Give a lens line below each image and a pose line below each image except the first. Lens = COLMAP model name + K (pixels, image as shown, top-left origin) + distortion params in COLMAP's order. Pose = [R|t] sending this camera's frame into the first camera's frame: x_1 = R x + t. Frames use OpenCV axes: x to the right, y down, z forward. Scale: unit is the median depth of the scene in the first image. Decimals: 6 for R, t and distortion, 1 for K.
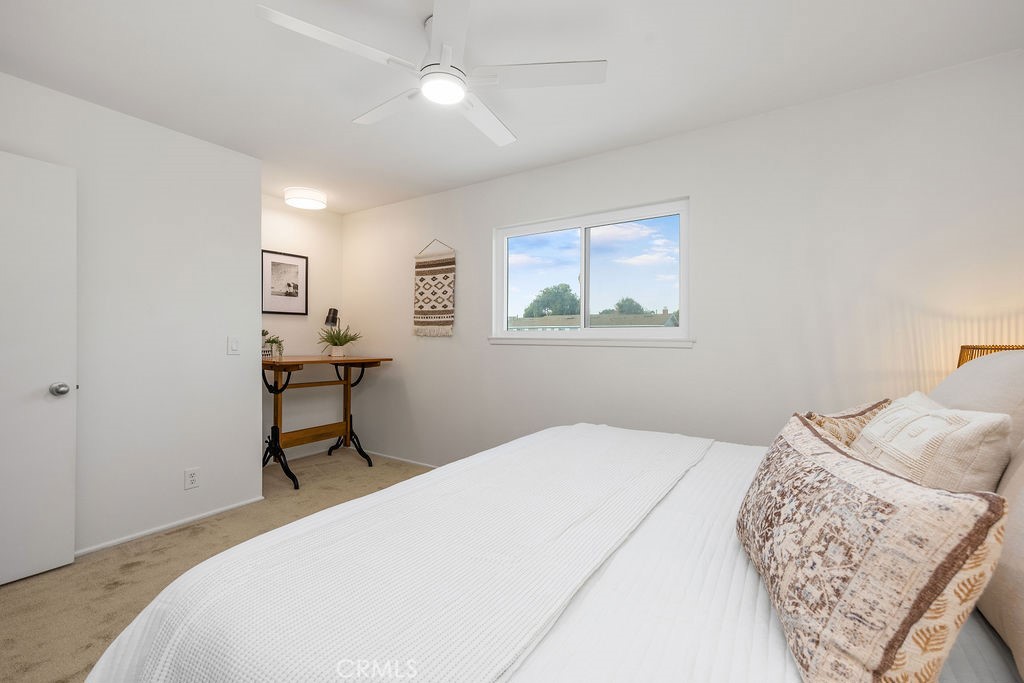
lens RADIAL K [[436.1, 0, 515.3], [0, 436.1, 337.2], [0, 0, 1]] dist [-0.000970, -0.000002]
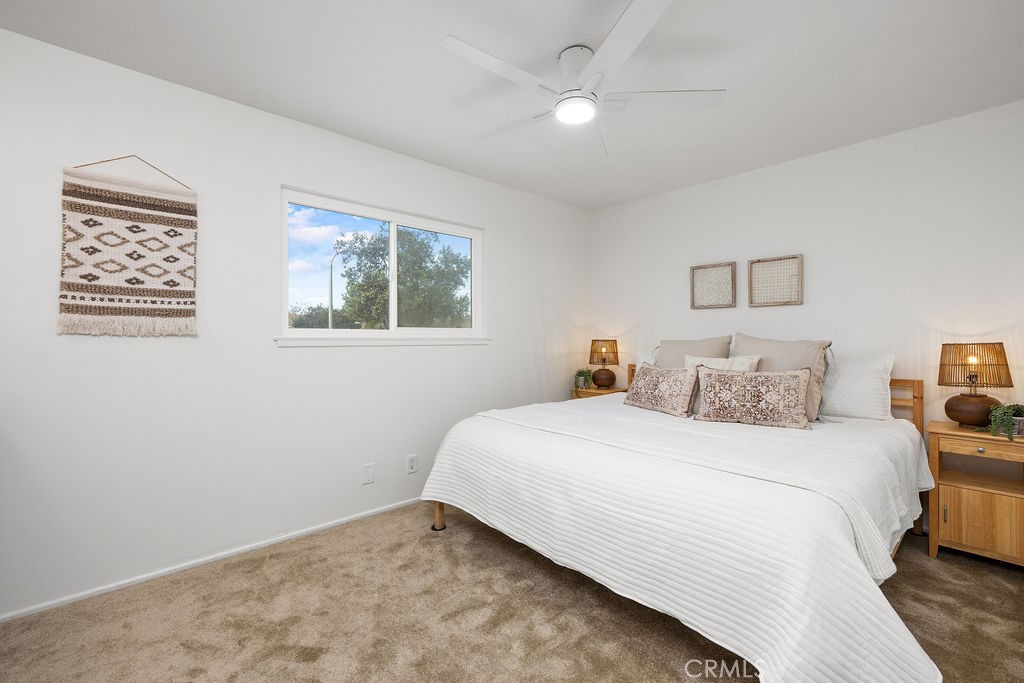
lens RADIAL K [[436.1, 0, 516.0], [0, 436.1, 339.0], [0, 0, 1]] dist [-0.000970, -0.000002]
pose [[0.239429, -0.005655, 0.970897, -0.598385], [0.005776, 0.999974, 0.004400, 0.002101], [-0.970897, 0.004555, 0.239455, 0.417212]]
